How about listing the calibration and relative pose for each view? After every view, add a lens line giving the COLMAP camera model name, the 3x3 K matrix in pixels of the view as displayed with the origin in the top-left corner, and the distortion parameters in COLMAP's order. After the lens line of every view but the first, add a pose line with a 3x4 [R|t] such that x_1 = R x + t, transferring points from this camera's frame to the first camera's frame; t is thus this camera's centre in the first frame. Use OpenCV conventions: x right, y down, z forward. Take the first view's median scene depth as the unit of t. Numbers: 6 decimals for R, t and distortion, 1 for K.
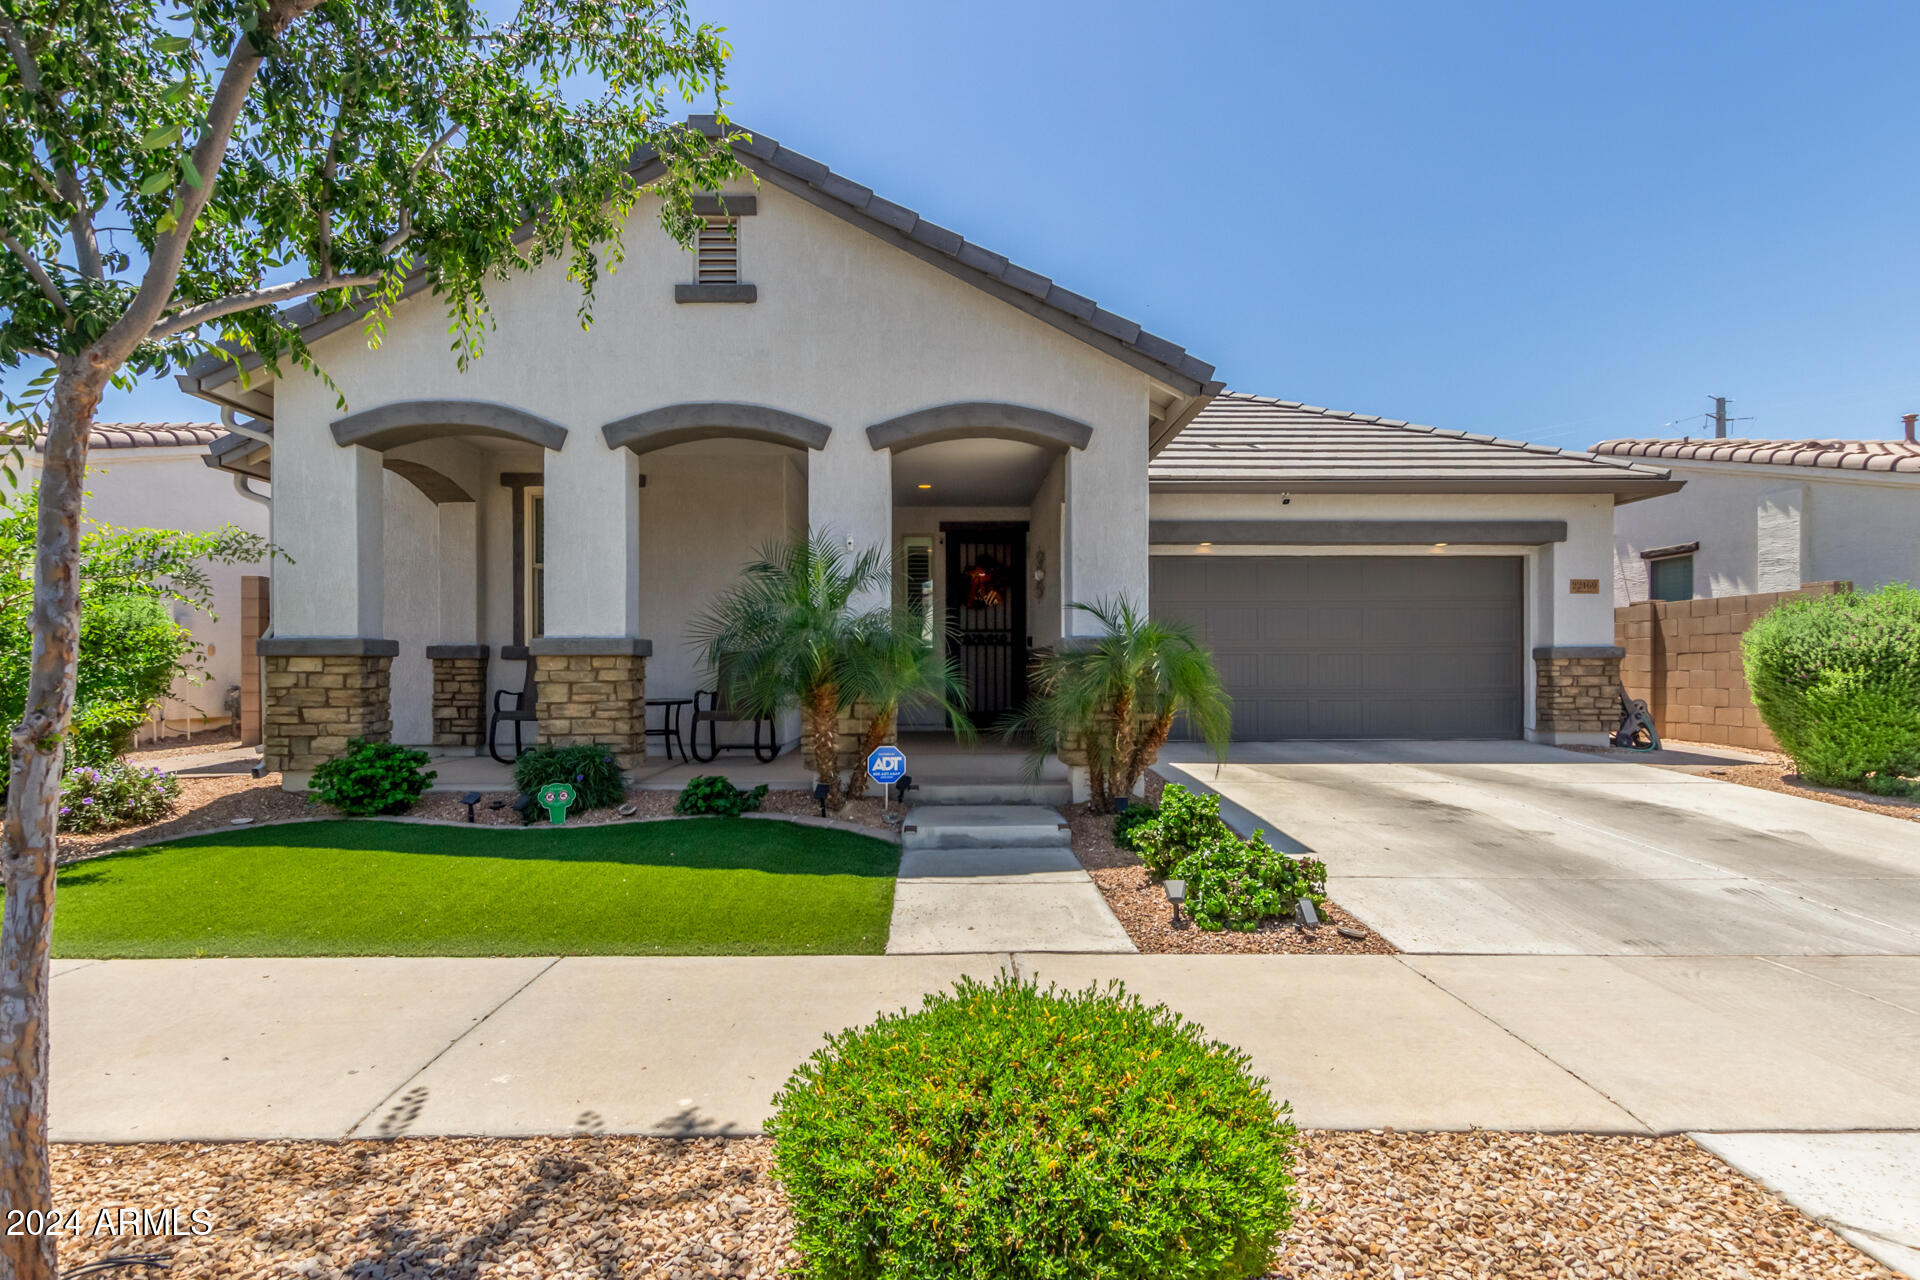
lens RADIAL K [[1011.0, 0, 958.5], [0, 1011.0, 661.0], [0, 0, 1]] dist [0.000088, 0.000366]
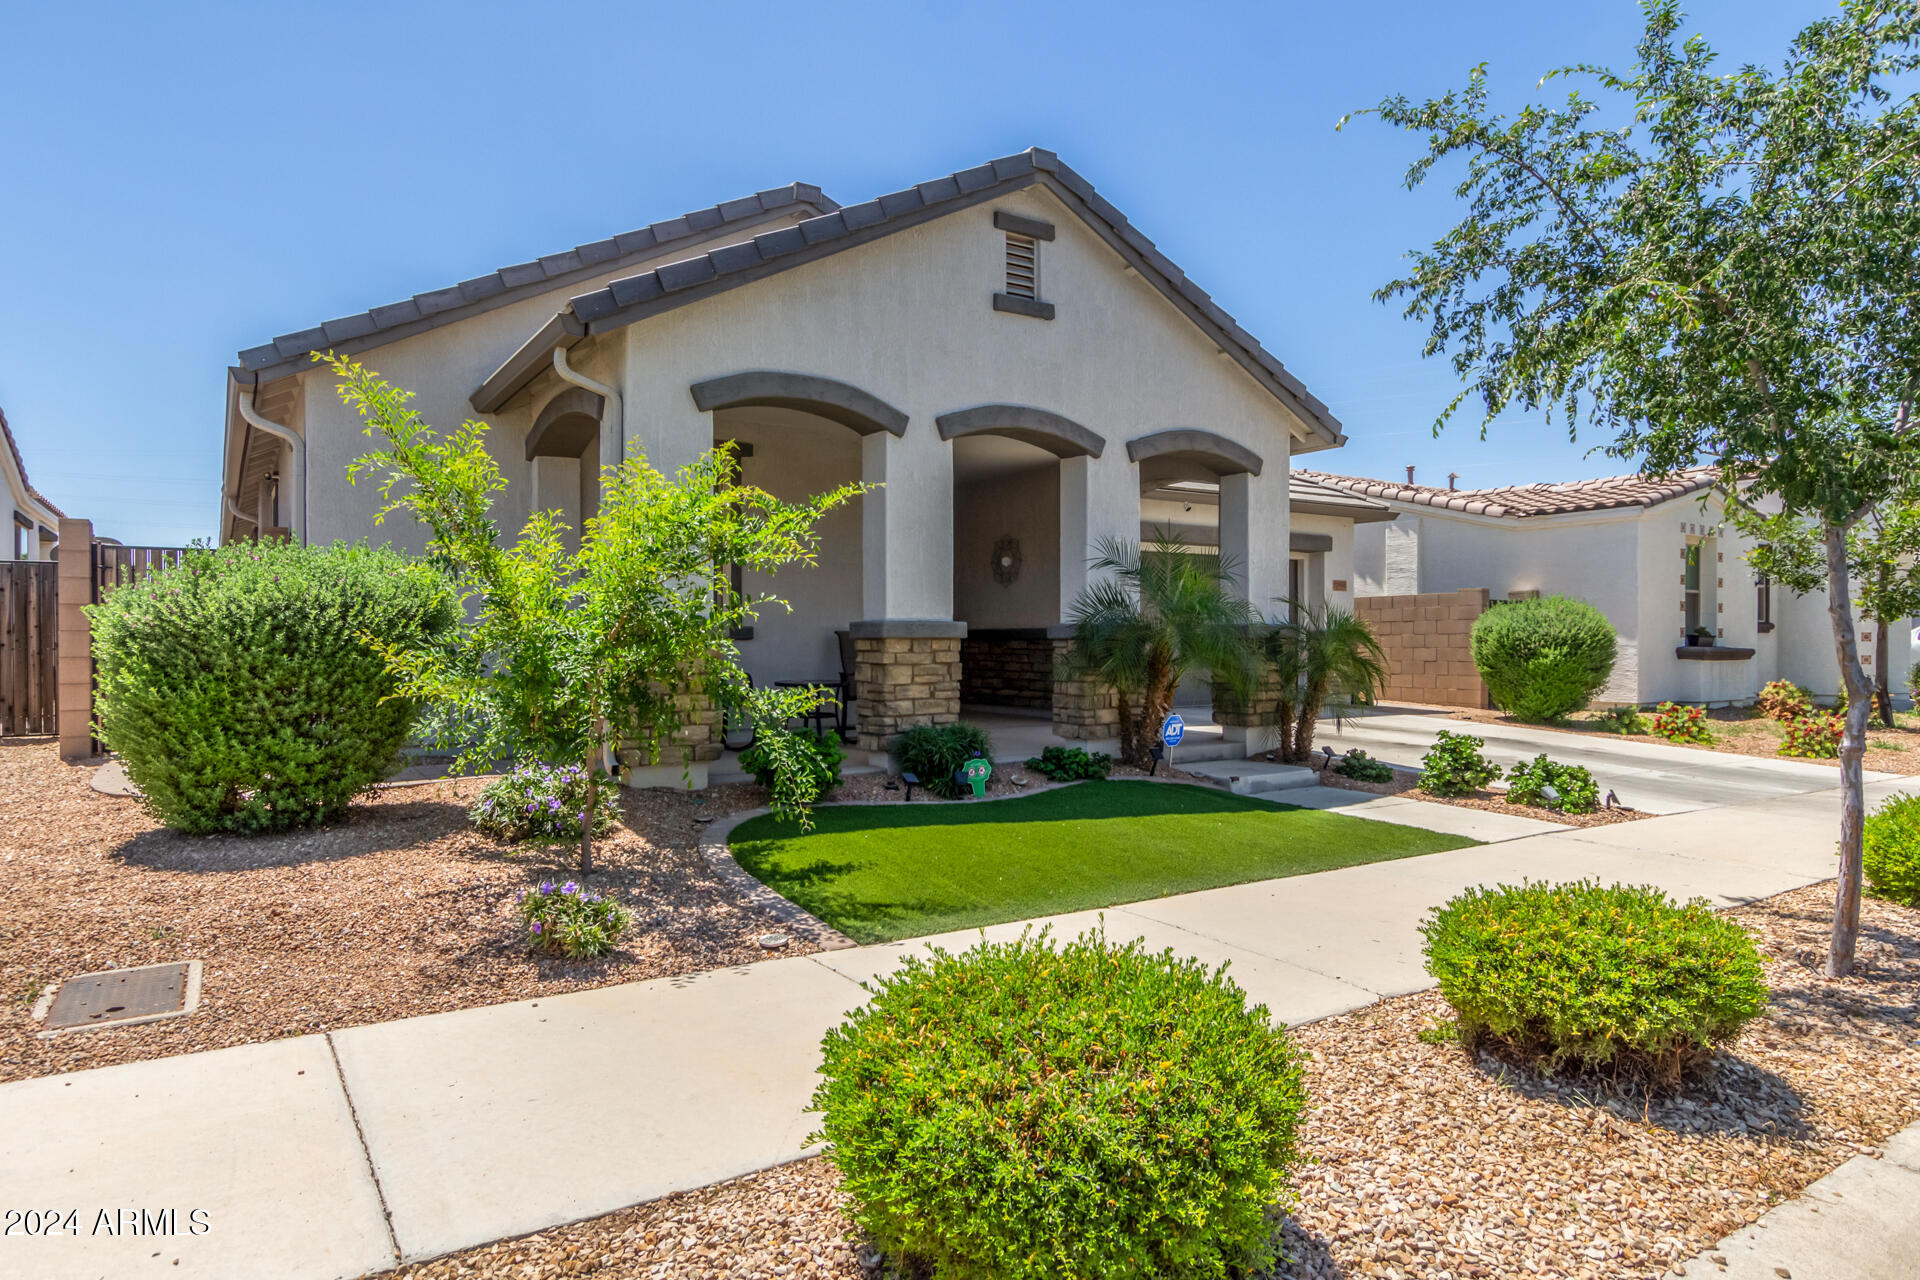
lens RADIAL K [[1134.9, 0, 958.8], [0, 1134.9, 629.1], [0, 0, 1]] dist [-0.002905, -0.000176]
pose [[0.846953, 0.006280, 0.531630, -0.948759], [-0.002523, 0.999966, -0.007793, -0.005528], [-0.531661, 0.005259, 0.846941, 0.000407]]
